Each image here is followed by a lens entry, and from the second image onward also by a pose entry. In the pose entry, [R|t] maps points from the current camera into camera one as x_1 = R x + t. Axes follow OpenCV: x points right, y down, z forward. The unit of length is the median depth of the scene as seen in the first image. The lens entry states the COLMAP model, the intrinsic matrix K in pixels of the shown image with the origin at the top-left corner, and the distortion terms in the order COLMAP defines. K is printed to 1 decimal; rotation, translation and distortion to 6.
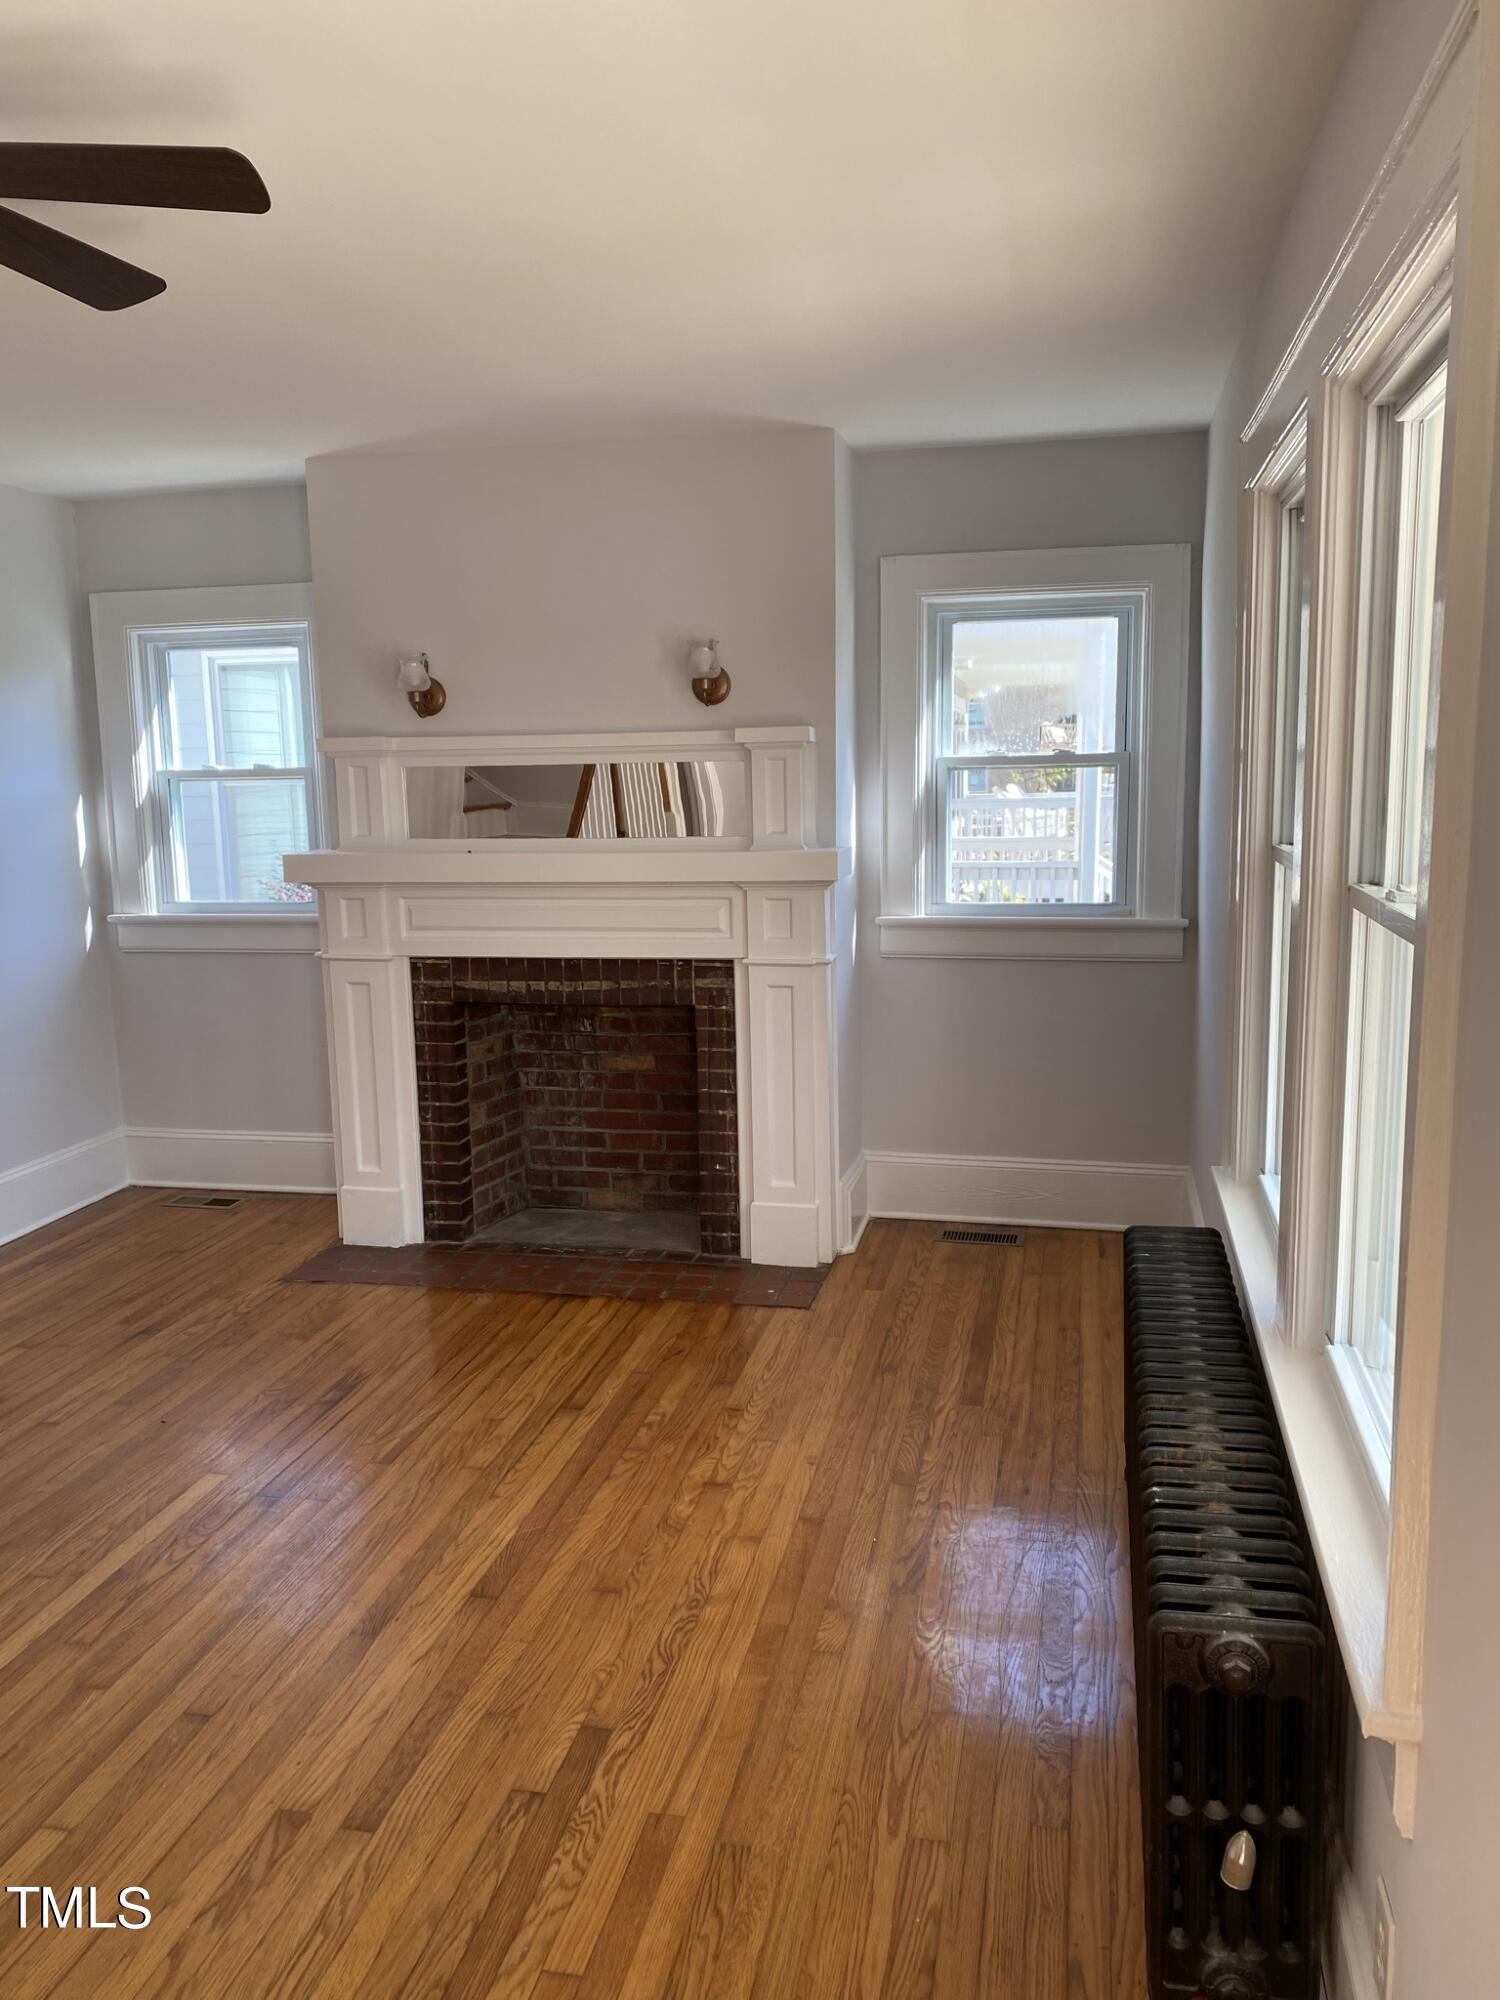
lens RADIAL K [[1550.4, 0, 762.1], [0, 1550.4, 1013.3], [0, 0, 1]] dist [0.022273, -0.017618]
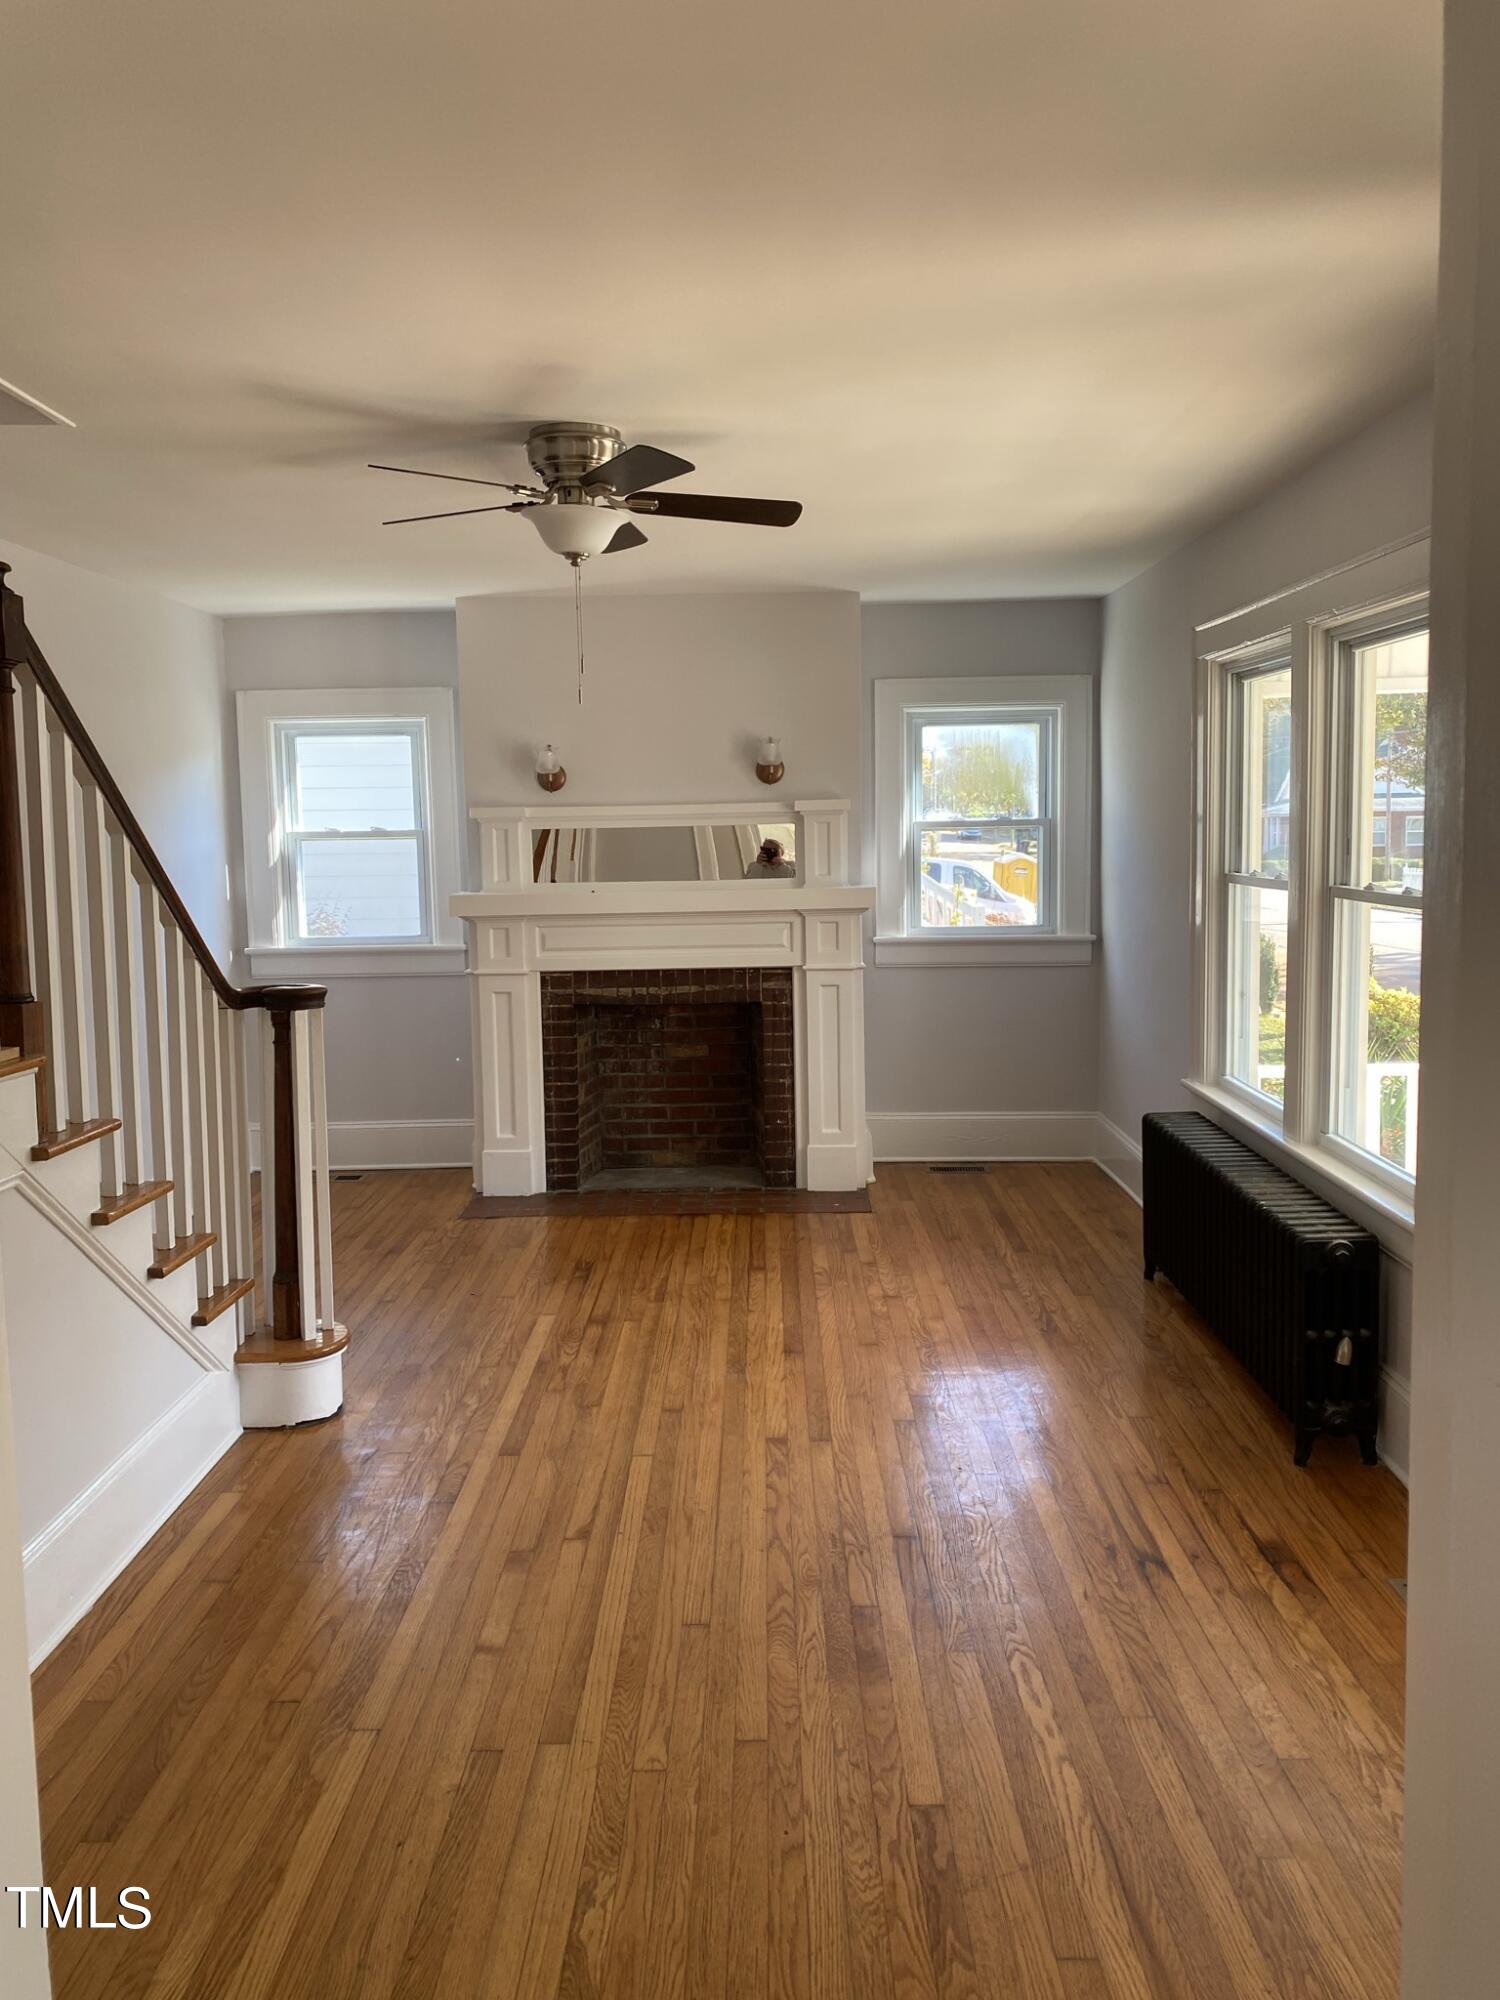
lens RADIAL K [[1550.4, 0, 741.7], [0, 1550.4, 993.3], [0, 0, 1]] dist [0.022273, -0.017618]
pose [[0.980731, -0.019705, 0.194367, -0.318707], [0.030774, 0.998062, -0.054091, 0.059183], [-0.192924, 0.059030, 0.979436, -0.325356]]
